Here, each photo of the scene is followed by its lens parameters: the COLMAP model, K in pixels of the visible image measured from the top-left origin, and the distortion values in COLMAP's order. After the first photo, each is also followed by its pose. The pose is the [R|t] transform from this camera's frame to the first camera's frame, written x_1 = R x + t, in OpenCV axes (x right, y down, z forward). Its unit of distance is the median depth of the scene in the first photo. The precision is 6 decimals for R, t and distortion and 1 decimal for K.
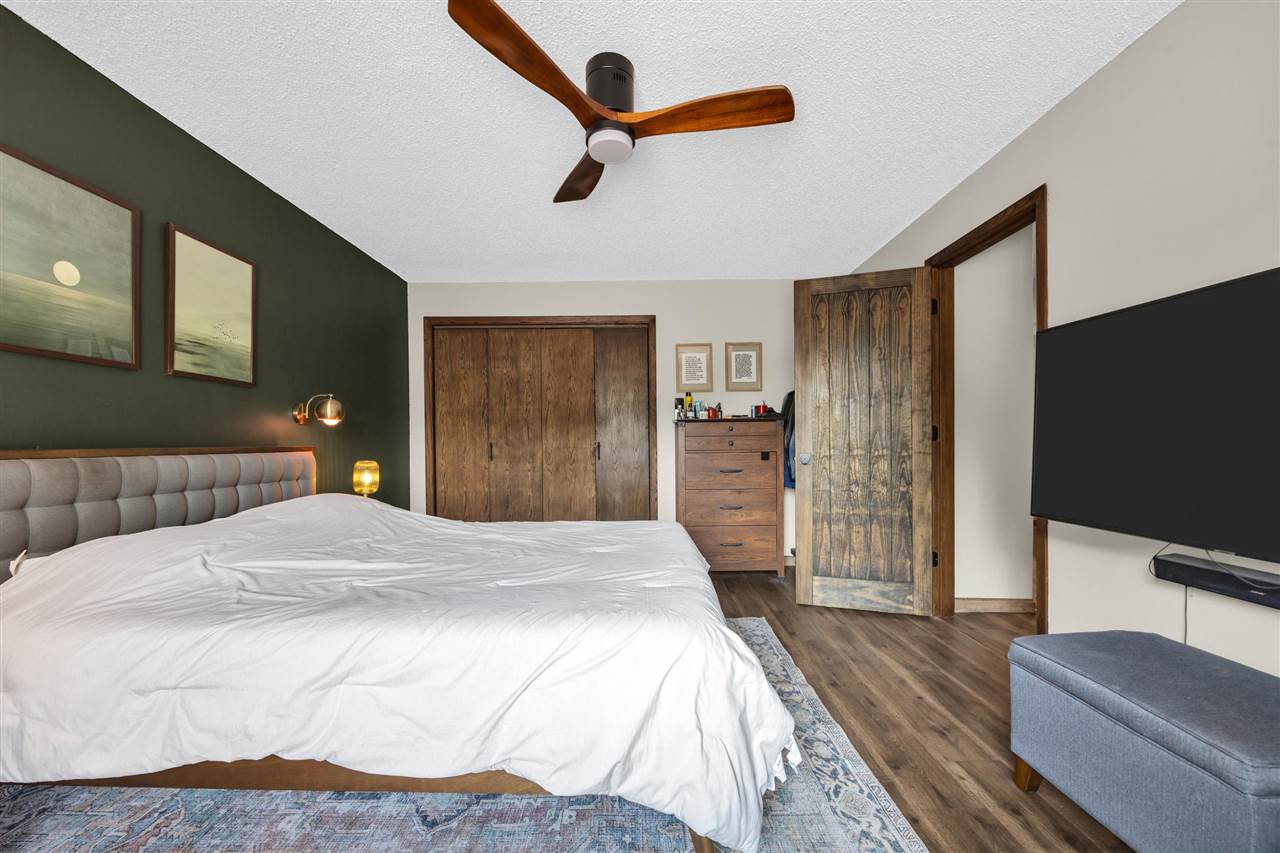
lens RADIAL K [[489.3, 0, 640.8], [0, 489.3, 437.4], [0, 0, 1]] dist [0.000913, -0.000137]
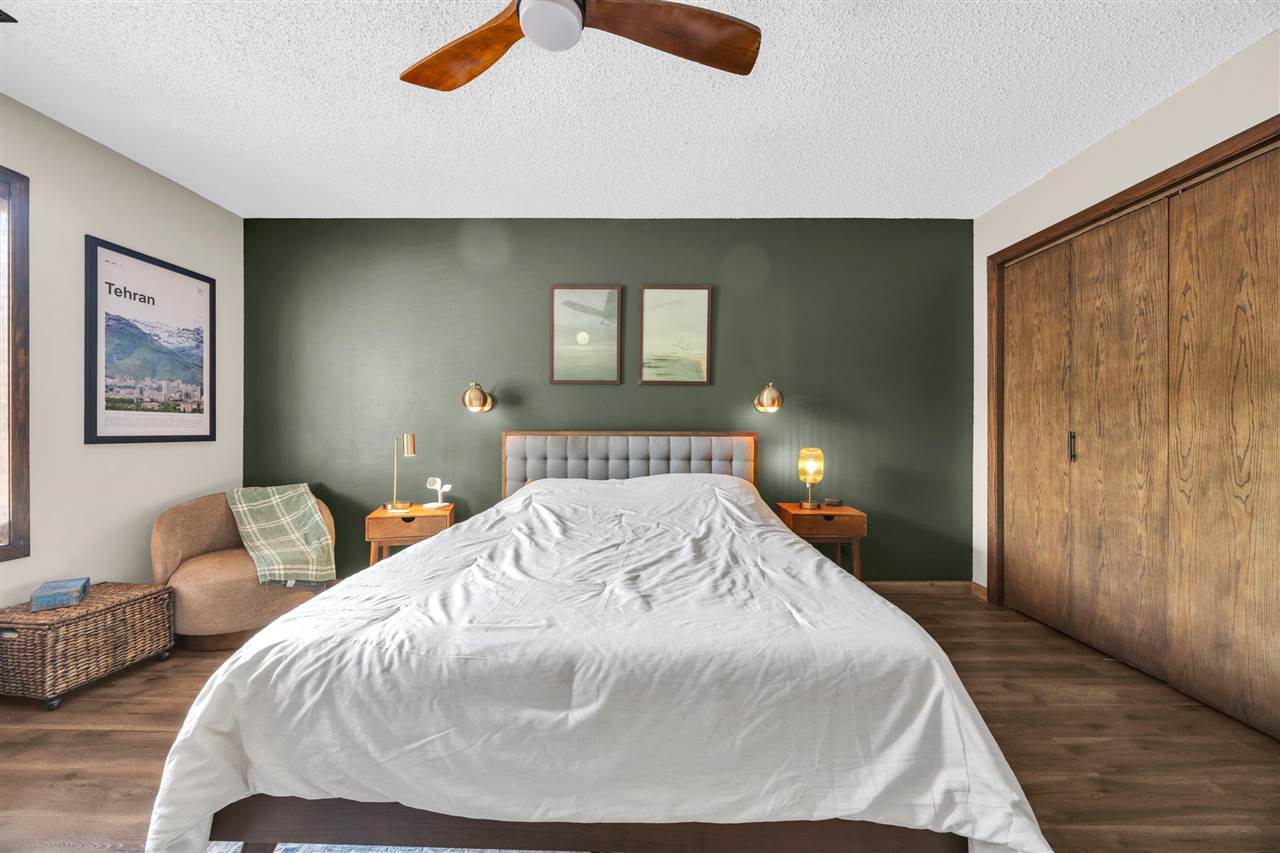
lens RADIAL K [[489.3, 0, 641.9], [0, 489.3, 424.8], [0, 0, 1]] dist [0.000913, -0.000137]
pose [[0.003128, 0.000708, -0.999995, 0.280813], [0.005224, 0.999986, 0.000724, -0.000135], [0.999981, -0.005226, 0.003124, 0.478715]]
